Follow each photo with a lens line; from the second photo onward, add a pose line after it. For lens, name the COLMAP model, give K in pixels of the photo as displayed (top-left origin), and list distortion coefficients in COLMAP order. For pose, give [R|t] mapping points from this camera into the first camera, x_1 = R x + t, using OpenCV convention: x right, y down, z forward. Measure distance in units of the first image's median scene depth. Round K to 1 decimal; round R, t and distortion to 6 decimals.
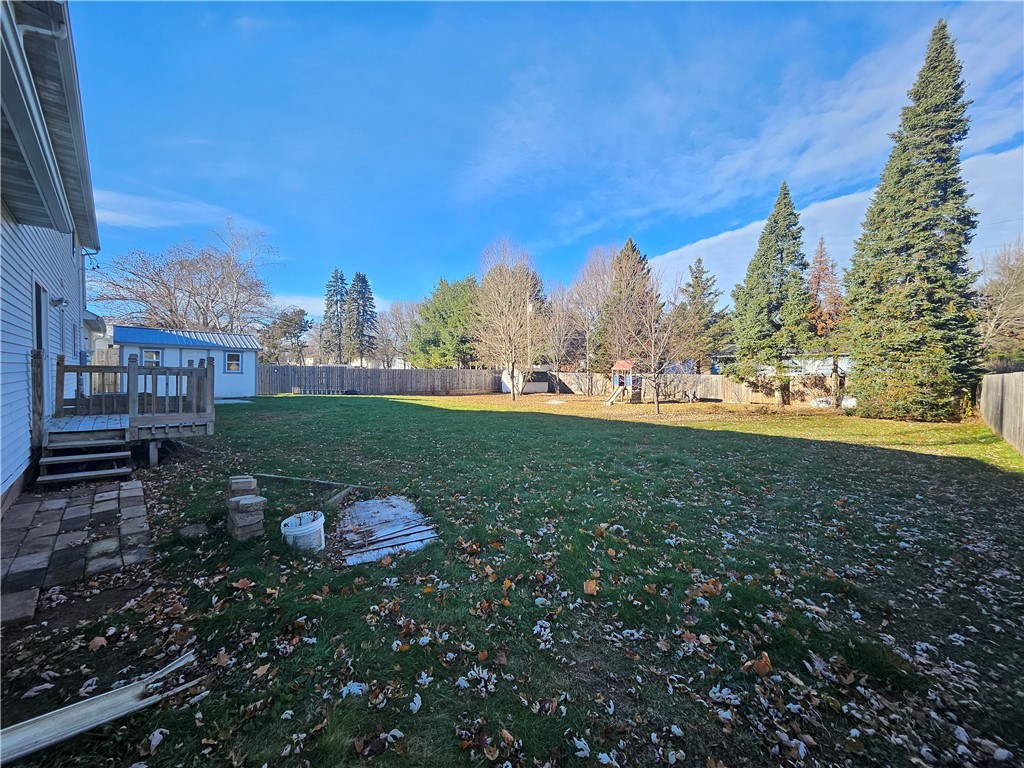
lens RADIAL K [[405.7, 0, 500.9], [0, 405.7, 383.2], [0, 0, 1]] dist [0.007062, -0.002209]
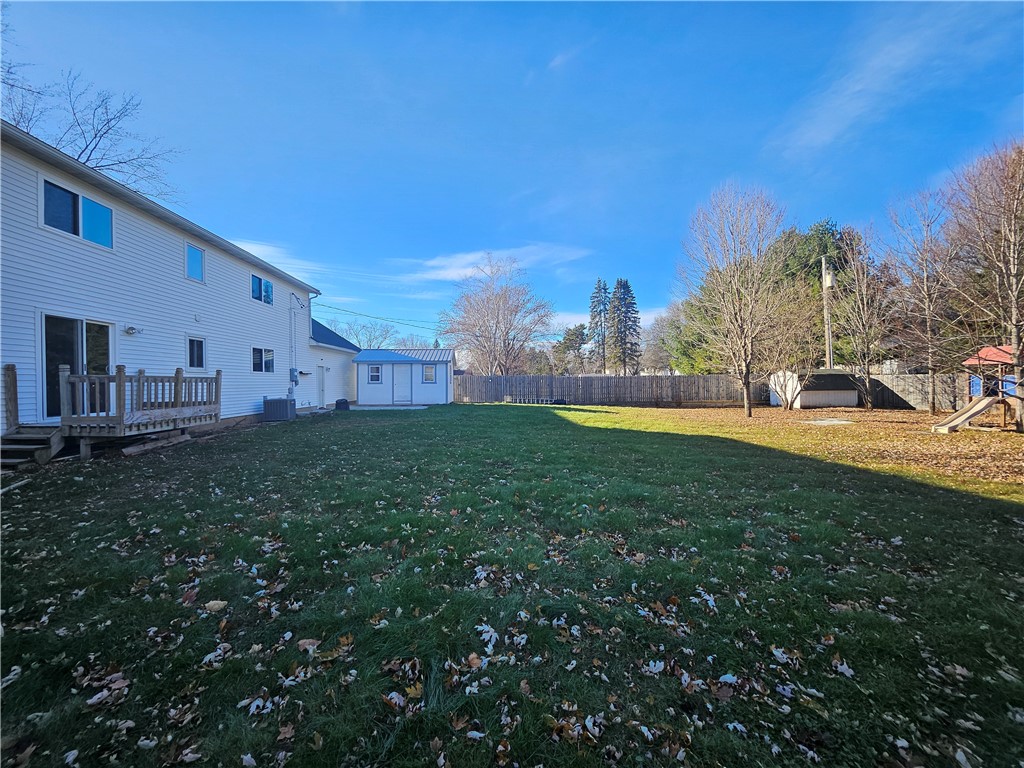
lens RADIAL K [[405.7, 0, 499.8], [0, 405.7, 382.4], [0, 0, 1]] dist [0.007062, -0.002209]
pose [[0.744751, -0.018614, -0.667083, 0.129533], [0.000792, 0.999635, -0.027010, 0.002070], [0.667342, 0.019588, 0.744493, 0.144388]]
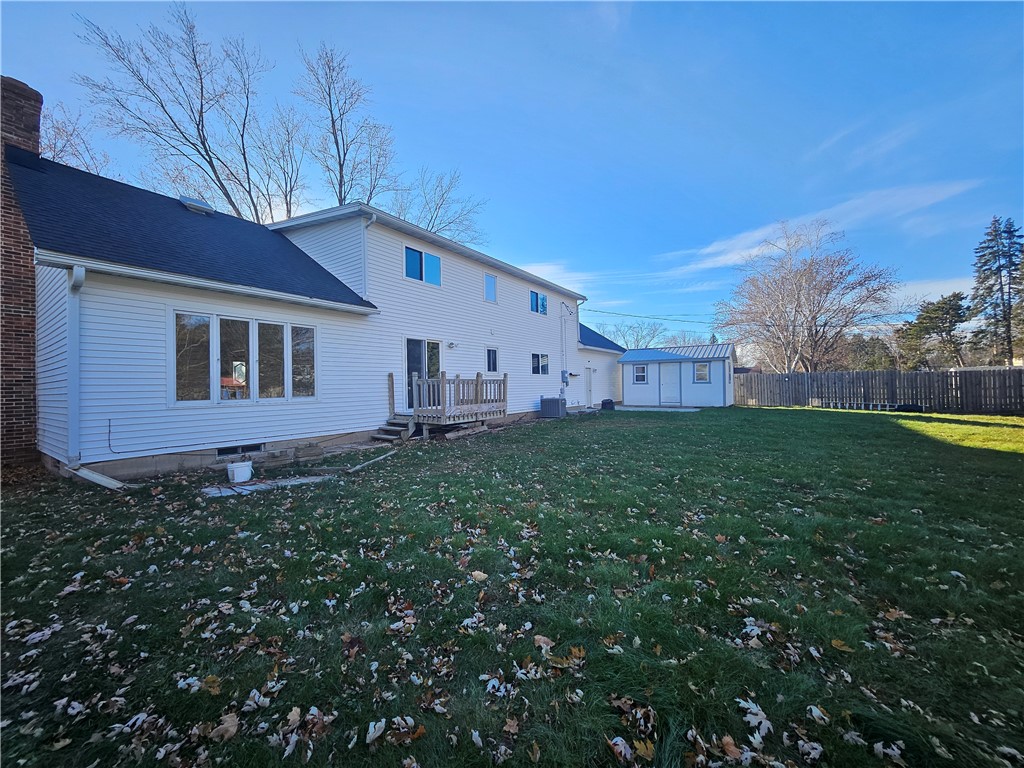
lens RADIAL K [[405.7, 0, 496.4], [0, 405.7, 379.5], [0, 0, 1]] dist [0.007062, -0.002209]
pose [[0.191423, -0.031356, -0.981007, 0.127348], [-0.006448, 0.999428, -0.033203, 0.001980], [0.981486, 0.012681, 0.191111, 0.151394]]
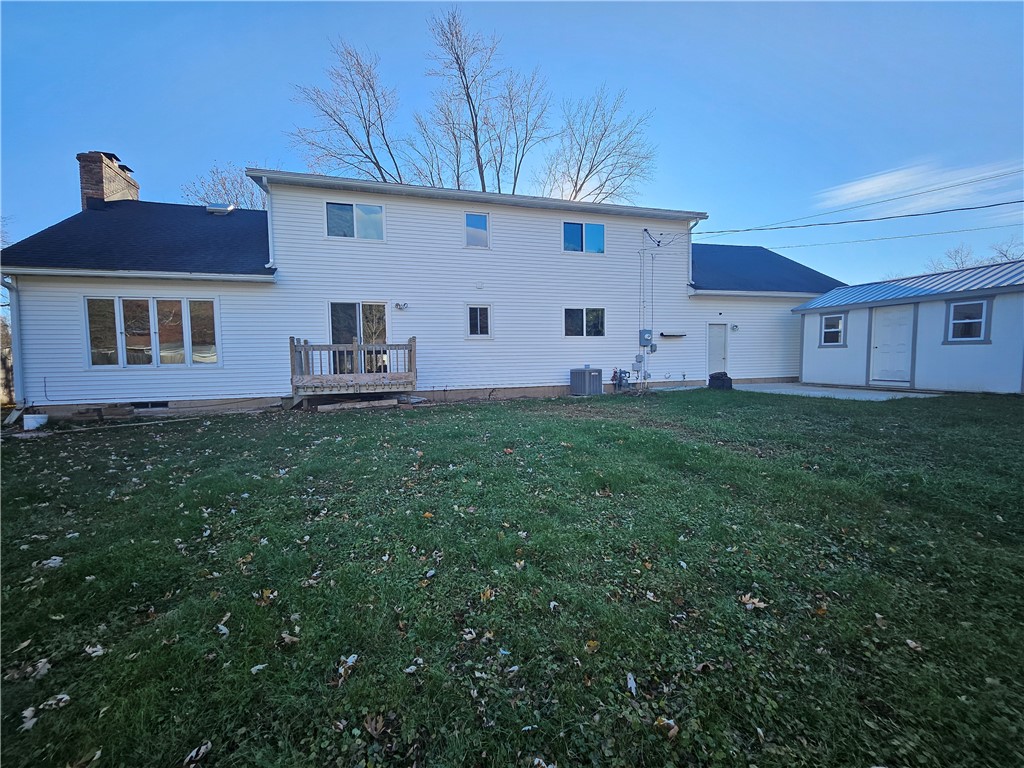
lens RADIAL K [[405.7, 0, 495.1], [0, 405.7, 383.0], [0, 0, 1]] dist [0.007062, -0.002209]
pose [[-0.463989, 0.048816, -0.884495, 0.026160], [-0.010836, 0.998093, 0.060770, -0.000249], [0.885775, 0.037781, -0.462575, 0.370829]]
